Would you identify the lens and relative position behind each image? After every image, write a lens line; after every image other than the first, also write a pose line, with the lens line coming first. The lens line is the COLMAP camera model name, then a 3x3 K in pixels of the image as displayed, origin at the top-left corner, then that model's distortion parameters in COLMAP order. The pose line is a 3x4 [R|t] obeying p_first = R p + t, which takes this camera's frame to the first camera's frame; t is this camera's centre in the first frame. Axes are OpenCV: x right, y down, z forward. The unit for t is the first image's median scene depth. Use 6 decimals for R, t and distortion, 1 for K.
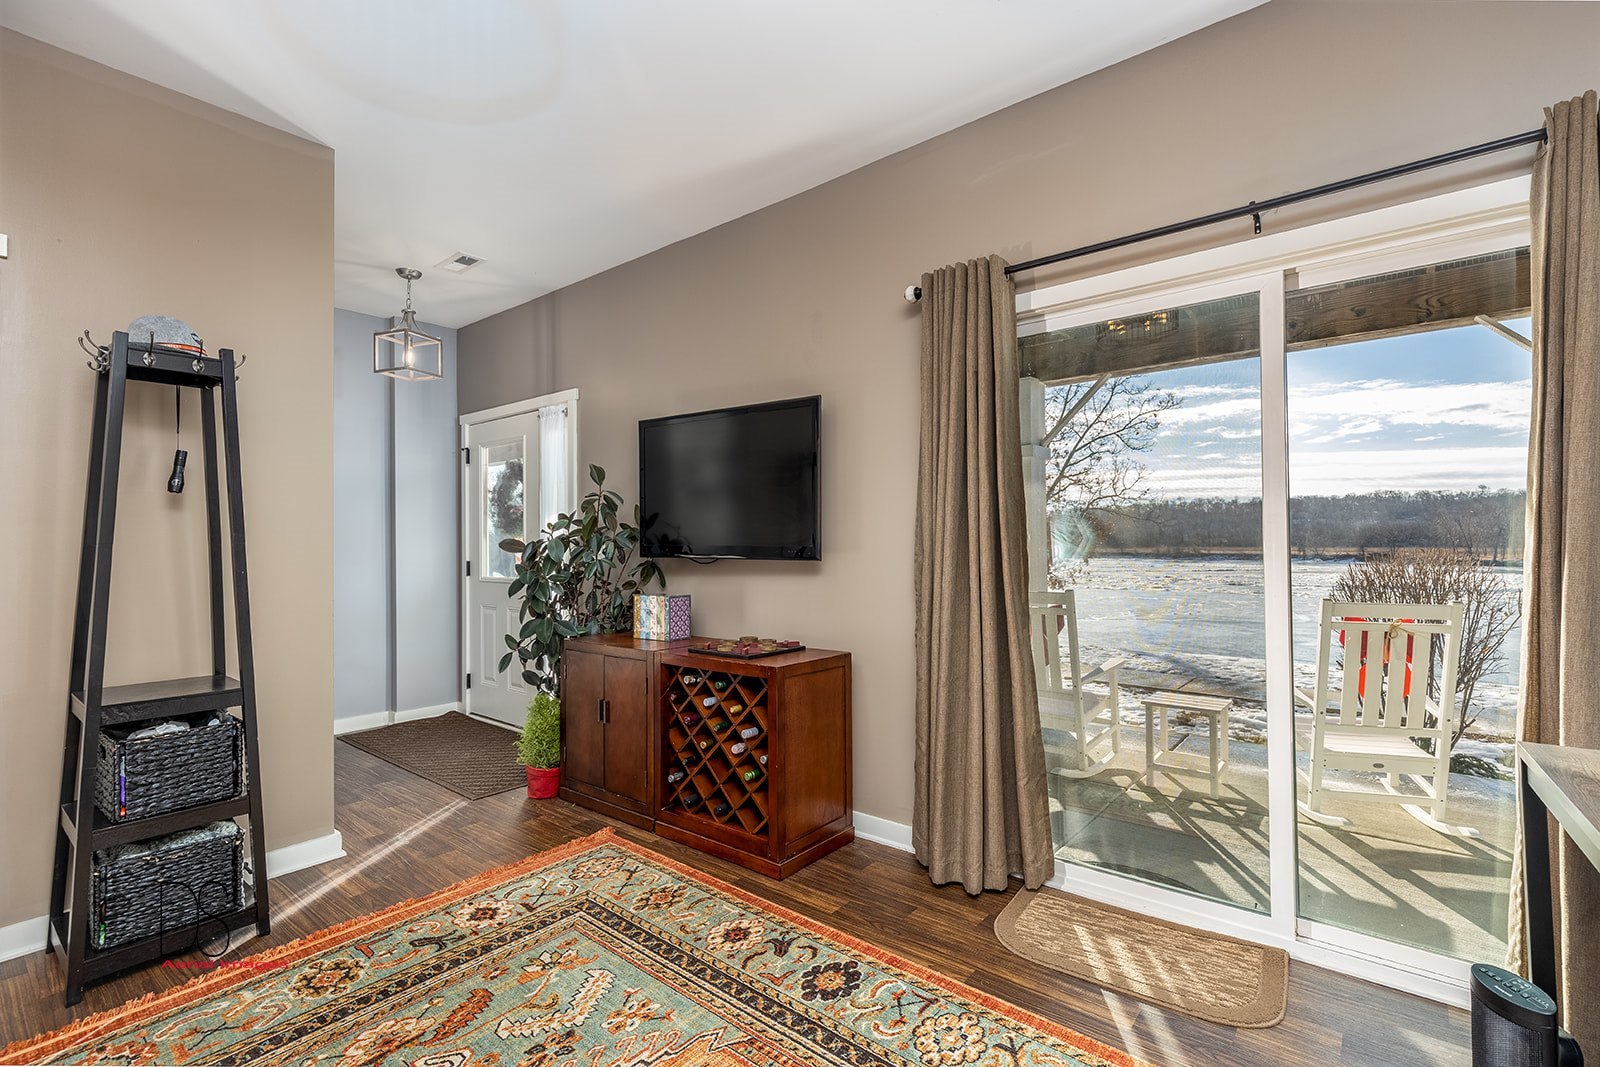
lens RADIAL K [[720.9, 0, 805.2], [0, 720.9, 512.1], [0, 0, 1]] dist [-0.003553, -0.000573]
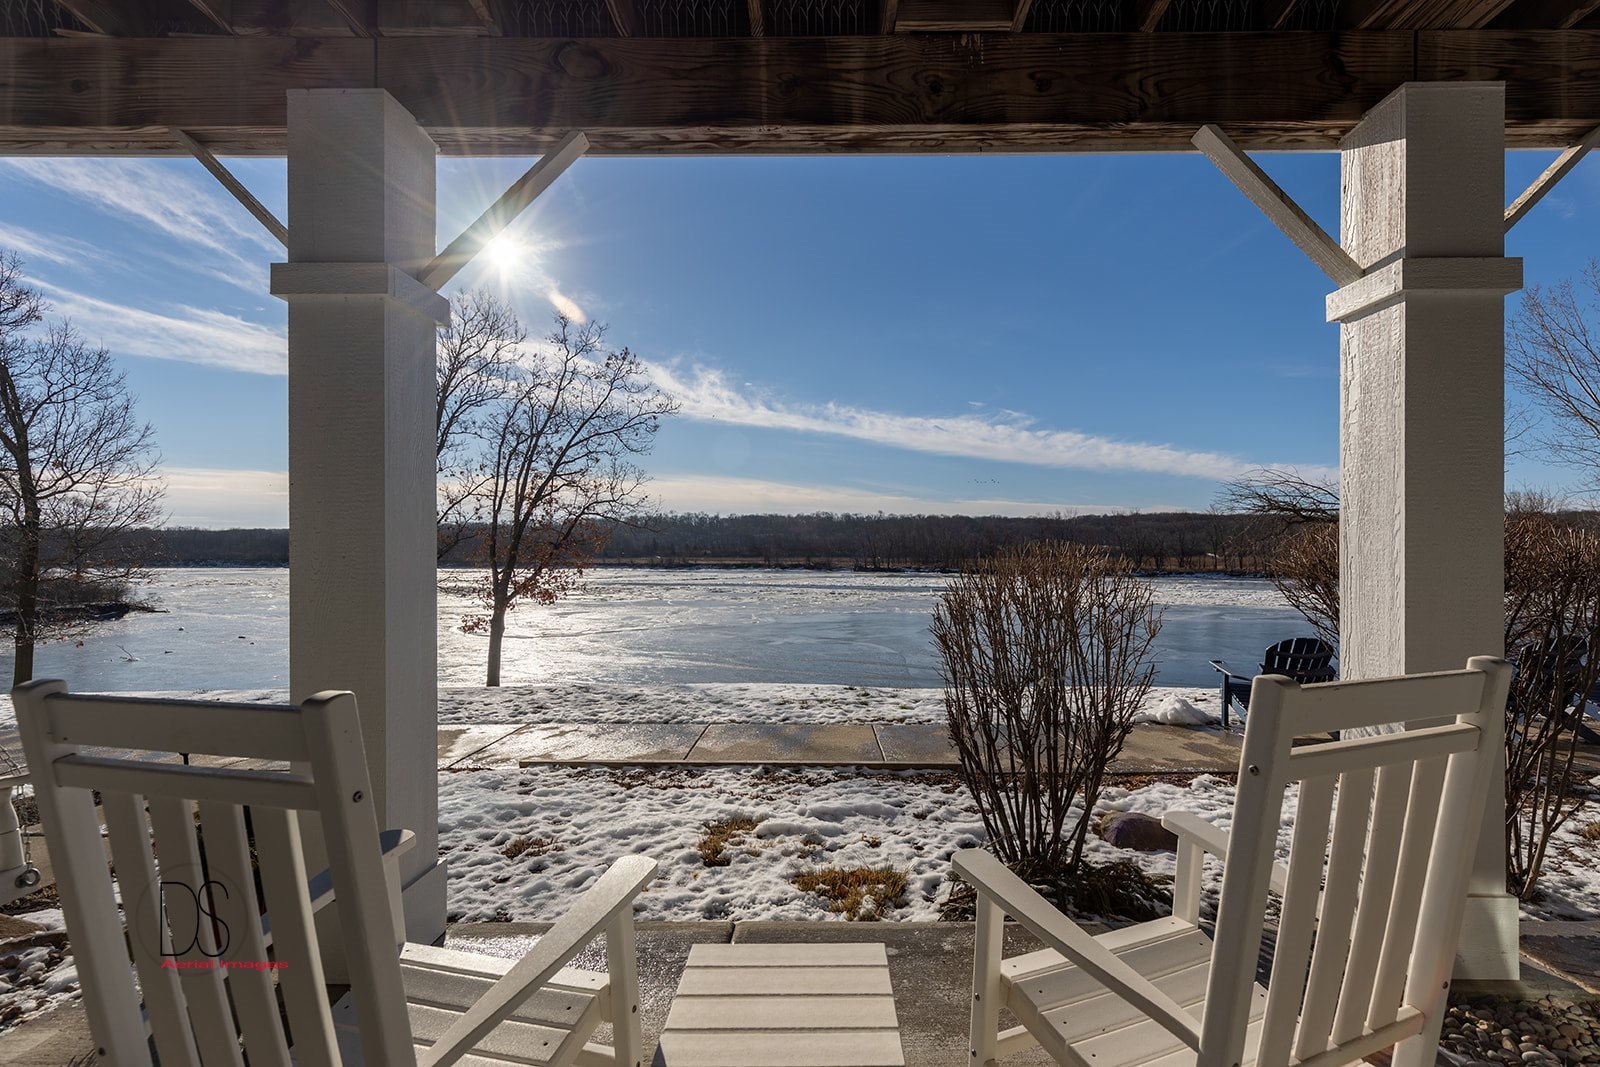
lens RADIAL K [[739.2, 0, 820.4], [0, 739.2, 550.4], [0, 0, 1]] dist [0.000553, -0.000038]
pose [[0.777856, 0.005144, 0.628422, 0.043952], [-0.028751, 0.999211, 0.027409, 0.007719], [-0.627785, -0.039389, 0.777389, 0.096114]]
